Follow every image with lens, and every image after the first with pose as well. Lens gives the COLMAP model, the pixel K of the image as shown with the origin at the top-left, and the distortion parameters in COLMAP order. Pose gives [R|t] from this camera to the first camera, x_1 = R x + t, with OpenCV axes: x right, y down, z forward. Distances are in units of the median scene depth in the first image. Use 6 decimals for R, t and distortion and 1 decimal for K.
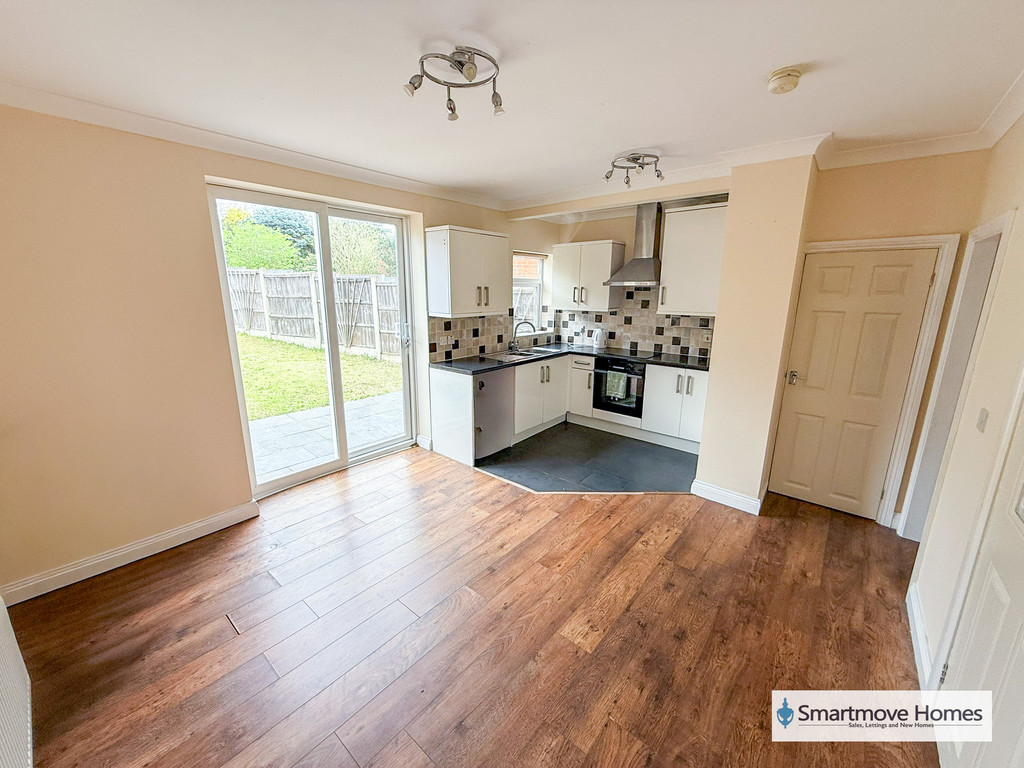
lens RADIAL K [[405.4, 0, 506.7], [0, 405.4, 385.3], [0, 0, 1]] dist [-0.000795, -0.000154]
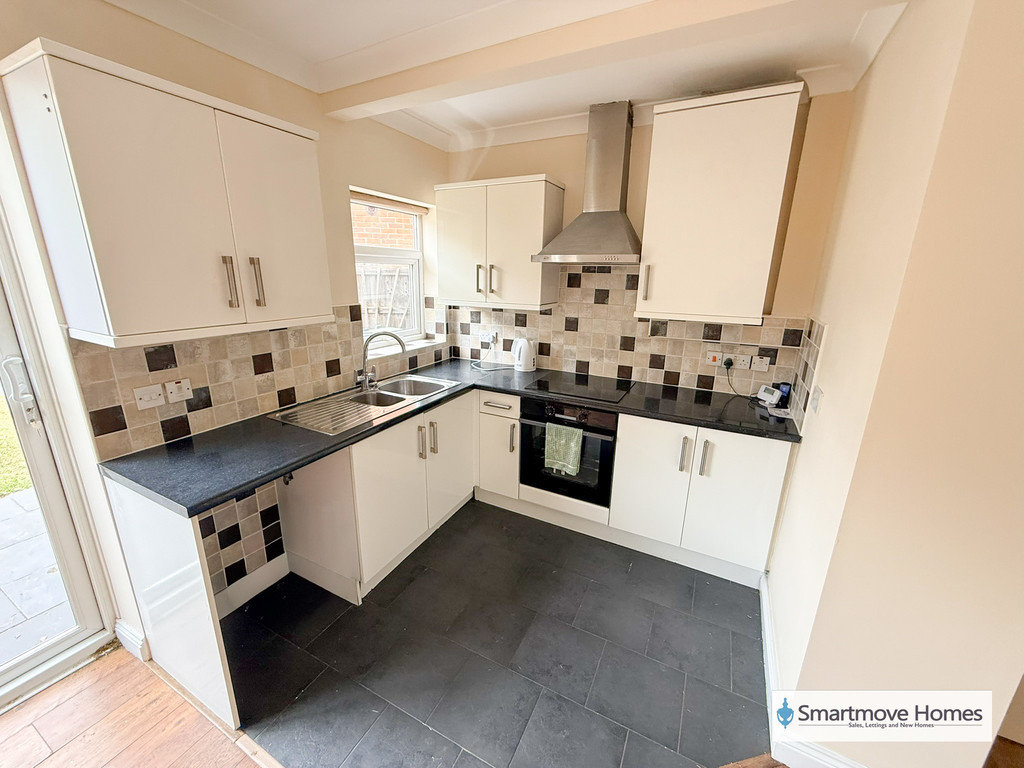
lens RADIAL K [[405.4, 0, 509.8], [0, 405.4, 381.4], [0, 0, 1]] dist [-0.000795, -0.000154]
pose [[0.972620, -0.050008, 0.226957, 0.083086], [0.042216, 0.998345, 0.039060, -0.112462], [-0.228535, -0.028410, 0.973121, 0.486278]]
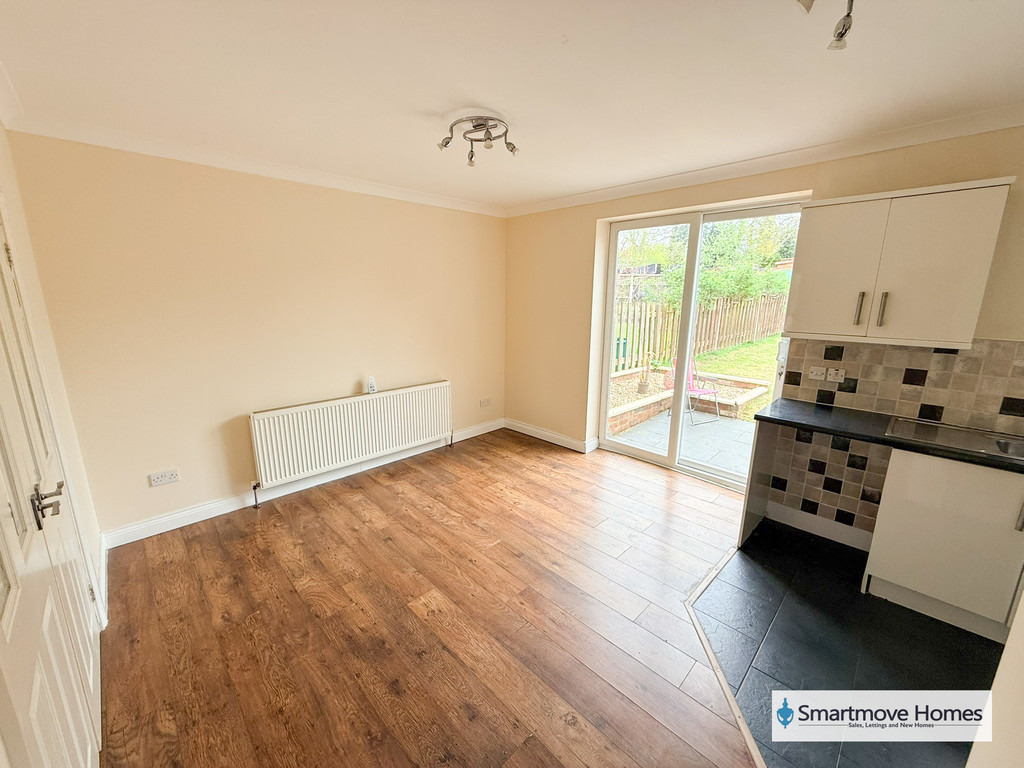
lens RADIAL K [[405.4, 0, 511.2], [0, 405.4, 385.9], [0, 0, 1]] dist [-0.000795, -0.000154]
pose [[-0.084298, 0.217887, -0.972327, 0.484306], [-0.238496, 0.943025, 0.231998, -0.111627], [0.967478, 0.251453, -0.027530, 0.478501]]
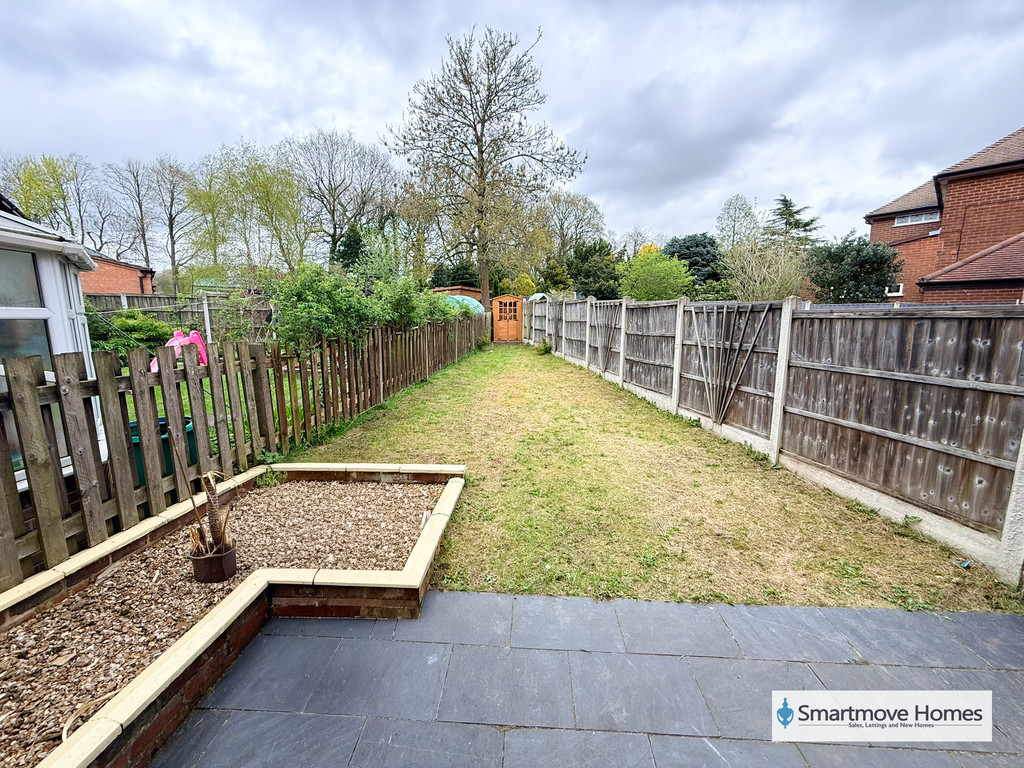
lens RADIAL K [[405.4, 0, 507.9], [0, 405.4, 383.8], [0, 0, 1]] dist [-0.000795, -0.000154]
pose [[0.612004, 0.115755, -0.782337, -0.263029], [-0.177261, 0.984139, 0.006947, -0.206599], [0.770733, 0.134427, 0.622816, 0.823913]]
